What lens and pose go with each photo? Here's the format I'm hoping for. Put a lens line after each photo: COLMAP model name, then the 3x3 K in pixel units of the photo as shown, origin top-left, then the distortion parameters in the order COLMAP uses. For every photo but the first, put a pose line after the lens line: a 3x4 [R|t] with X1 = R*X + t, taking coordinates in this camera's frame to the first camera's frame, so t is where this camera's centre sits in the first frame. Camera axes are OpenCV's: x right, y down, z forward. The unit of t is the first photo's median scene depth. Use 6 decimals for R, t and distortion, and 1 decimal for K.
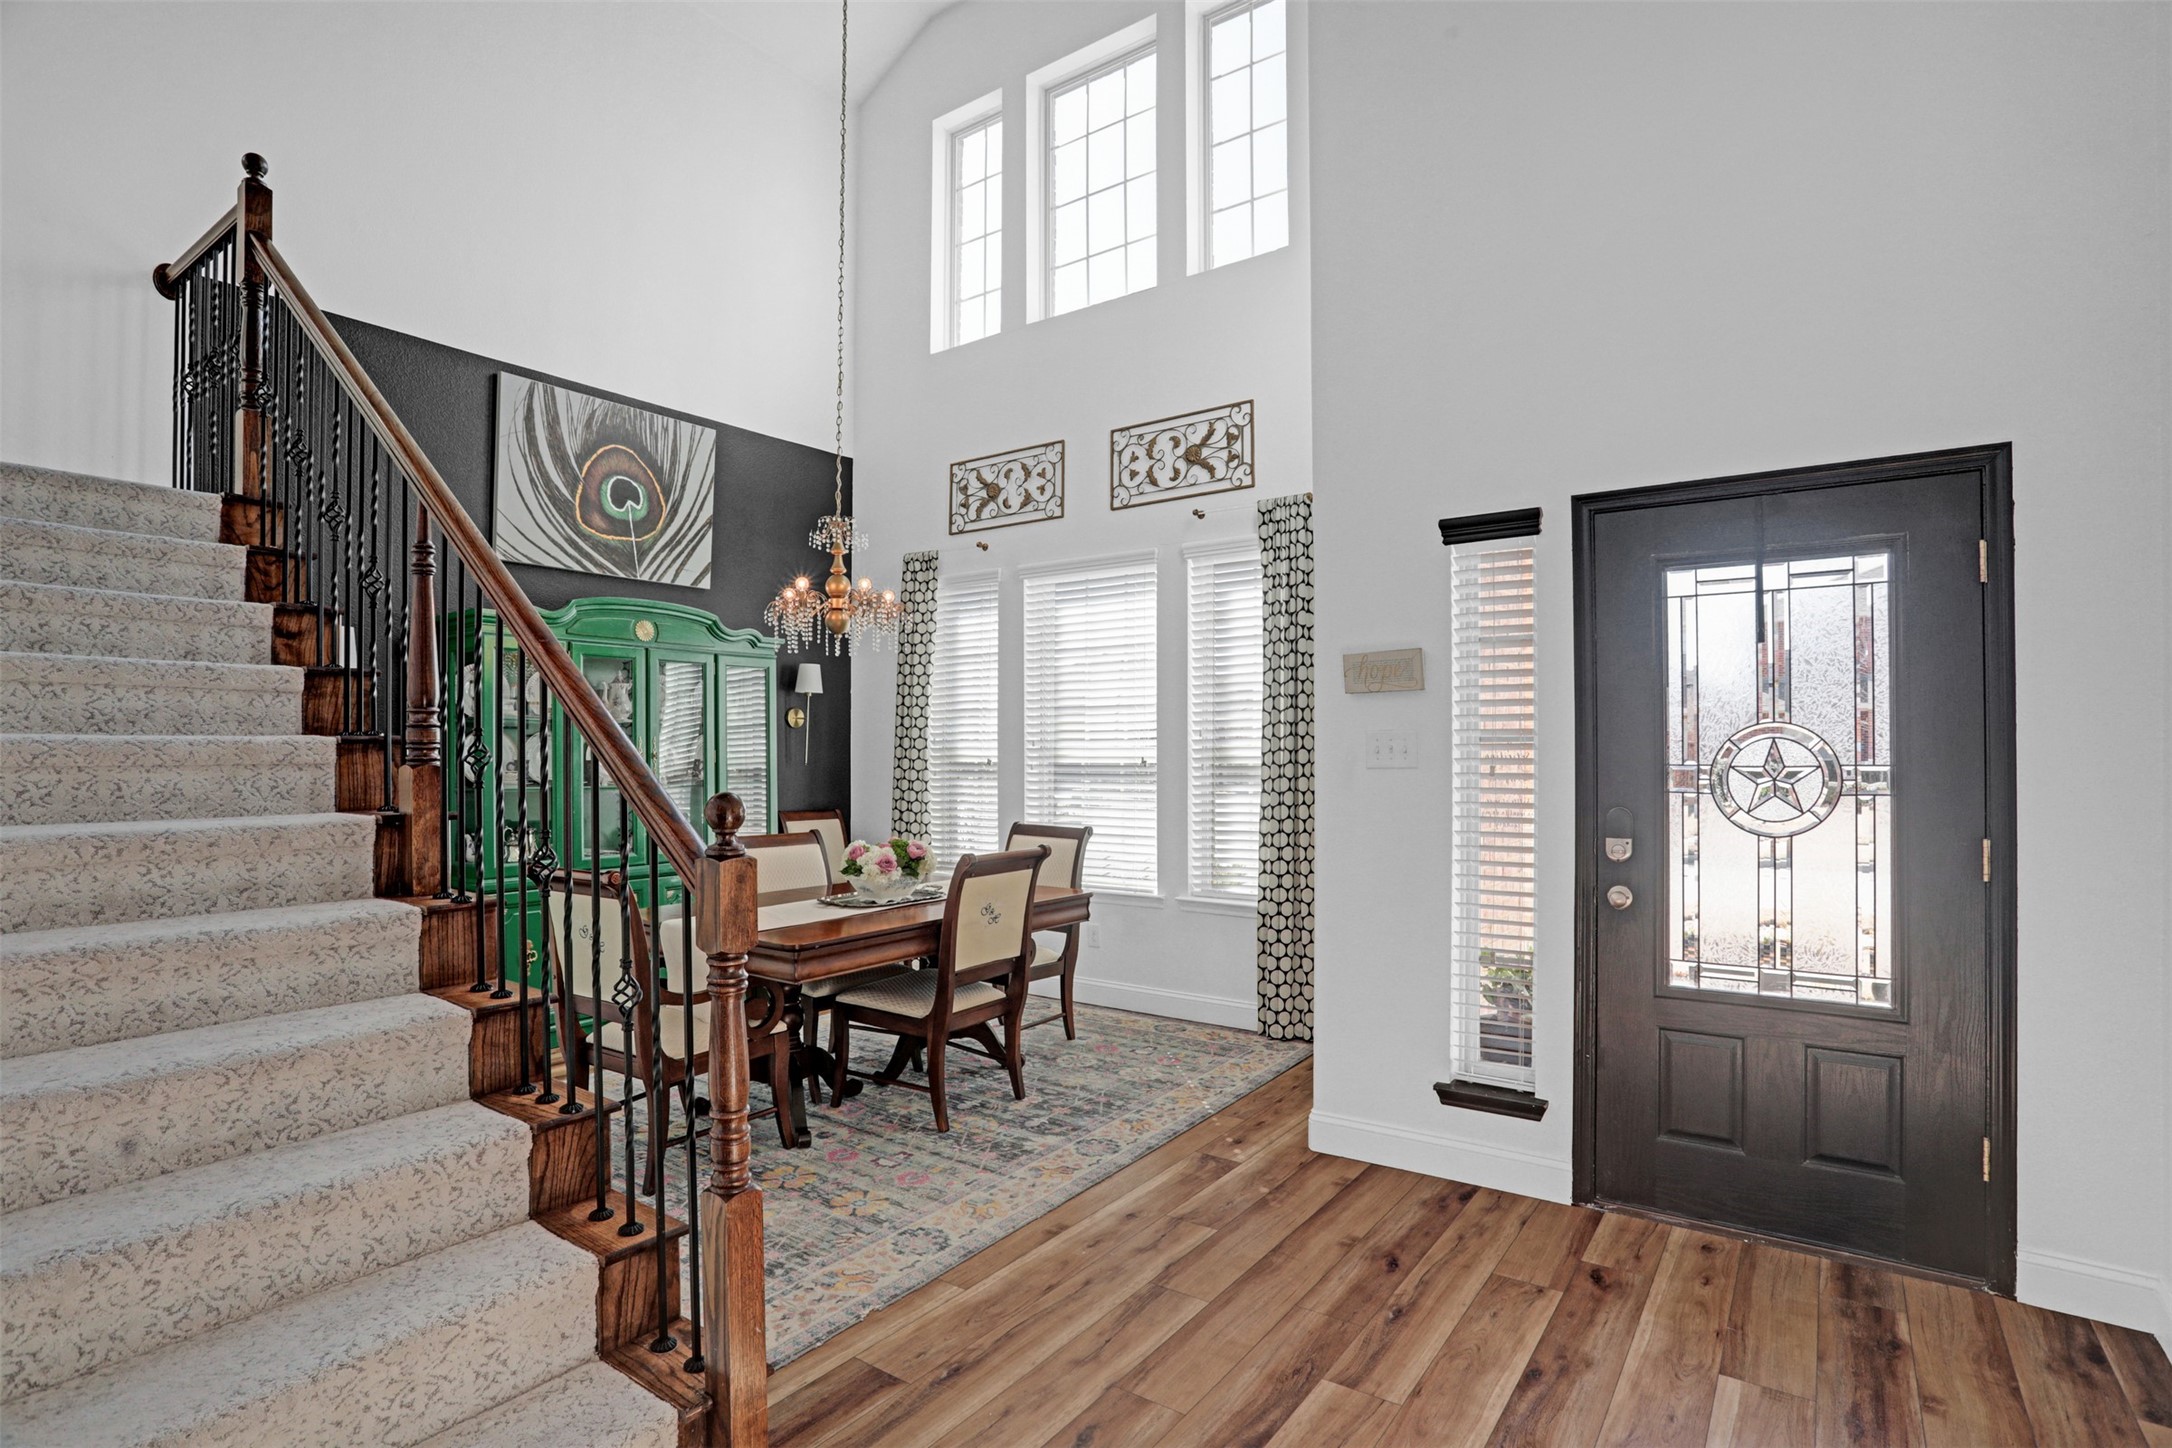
lens RADIAL K [[1081.9, 0, 1083.7], [0, 1081.9, 738.6], [0, 0, 1]] dist [-0.069849, 0.031522]
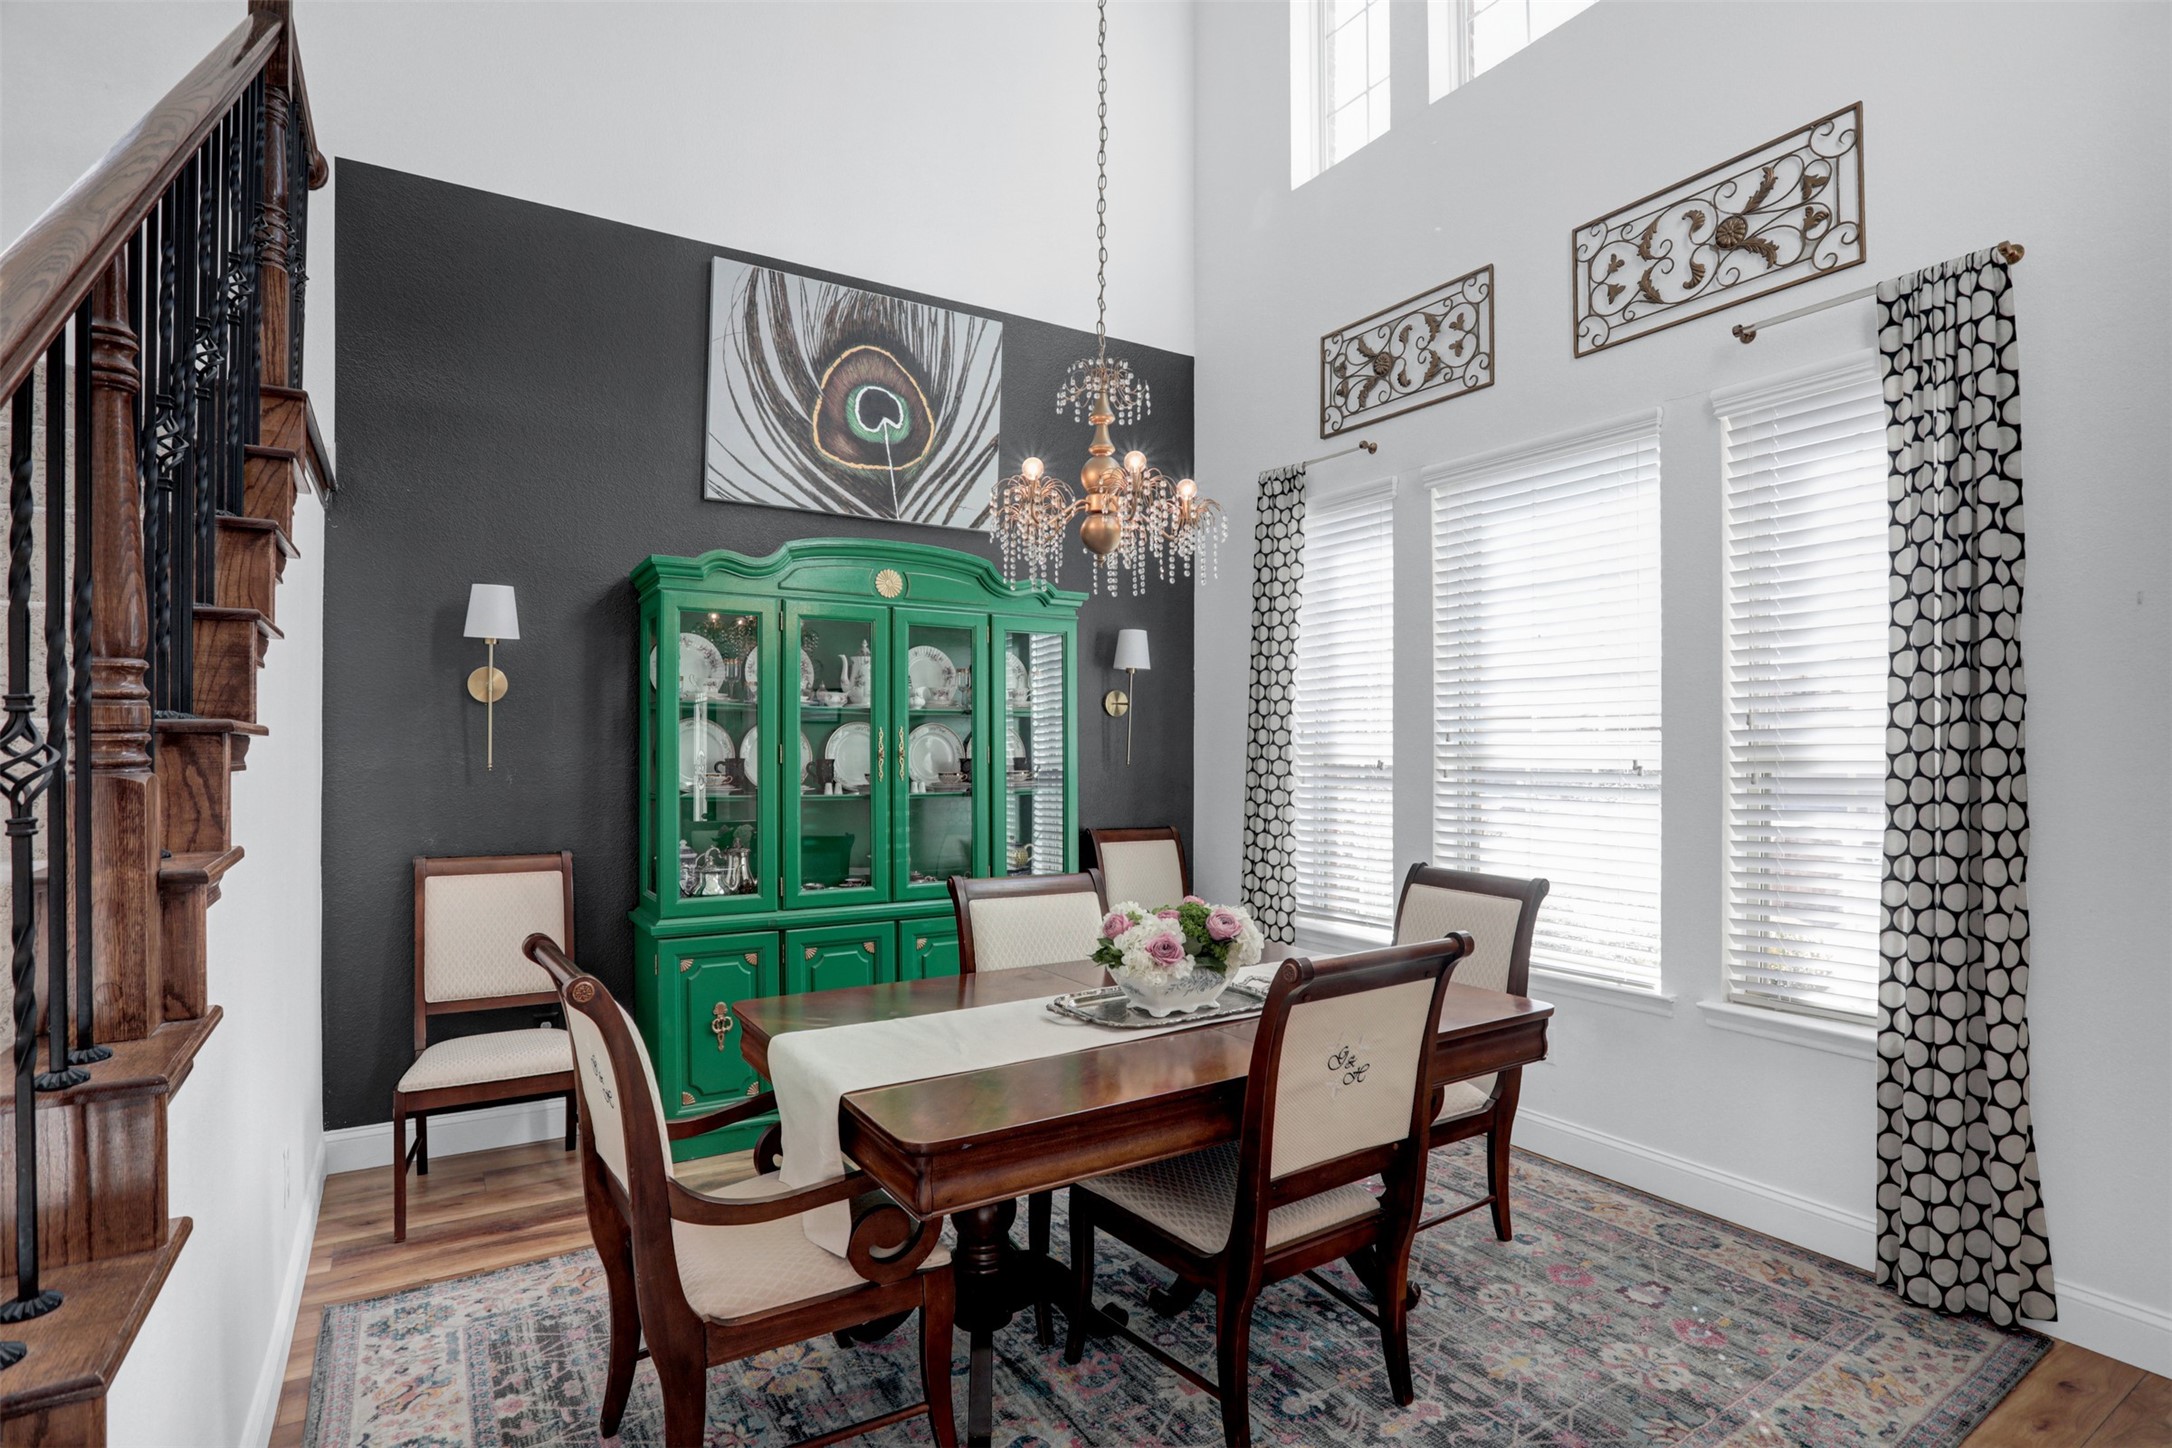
lens RADIAL K [[1081.9, 0, 1083.7], [0, 1081.9, 738.6], [0, 0, 1]] dist [-0.069849, 0.031522]
pose [[0.927465, 0.000897, -0.373910, -0.008575], [0.000869, 0.999989, 0.004554, 0.002305], [0.373910, -0.004549, 0.927454, 0.347861]]
